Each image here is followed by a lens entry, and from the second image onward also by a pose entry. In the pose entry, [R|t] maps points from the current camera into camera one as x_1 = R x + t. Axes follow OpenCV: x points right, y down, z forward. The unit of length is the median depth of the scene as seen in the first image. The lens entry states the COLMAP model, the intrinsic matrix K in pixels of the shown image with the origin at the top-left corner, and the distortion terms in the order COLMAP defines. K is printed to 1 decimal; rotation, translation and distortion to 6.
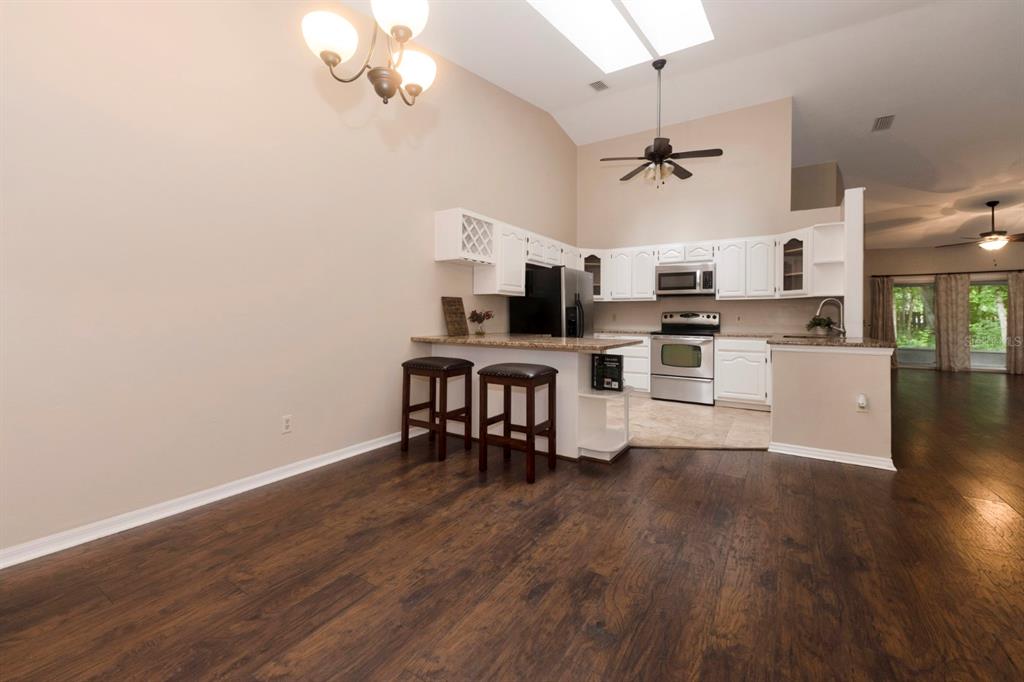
lens RADIAL K [[417.0, 0, 521.9], [0, 417.0, 316.5], [0, 0, 1]] dist [0.008506, -0.005507]
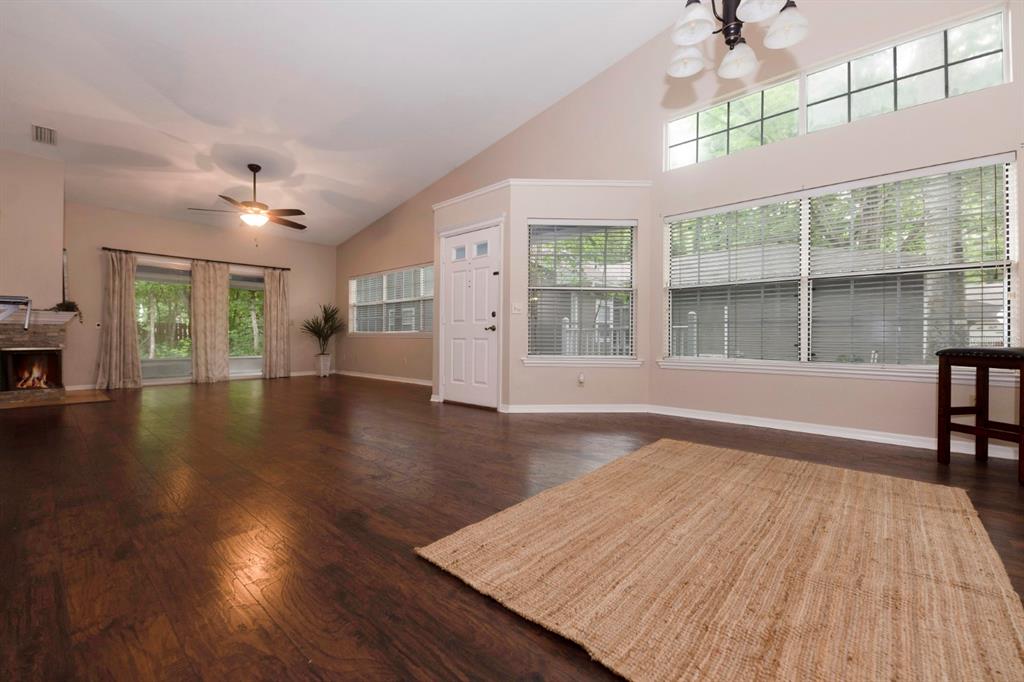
lens RADIAL K [[417.0, 0, 513.2], [0, 417.0, 336.3], [0, 0, 1]] dist [0.008506, -0.005507]
pose [[0.147196, -0.007208, 0.989081, 0.323552], [-0.007628, 0.999935, 0.008422, 0.030679], [-0.989078, -0.008785, 0.147132, 0.309737]]
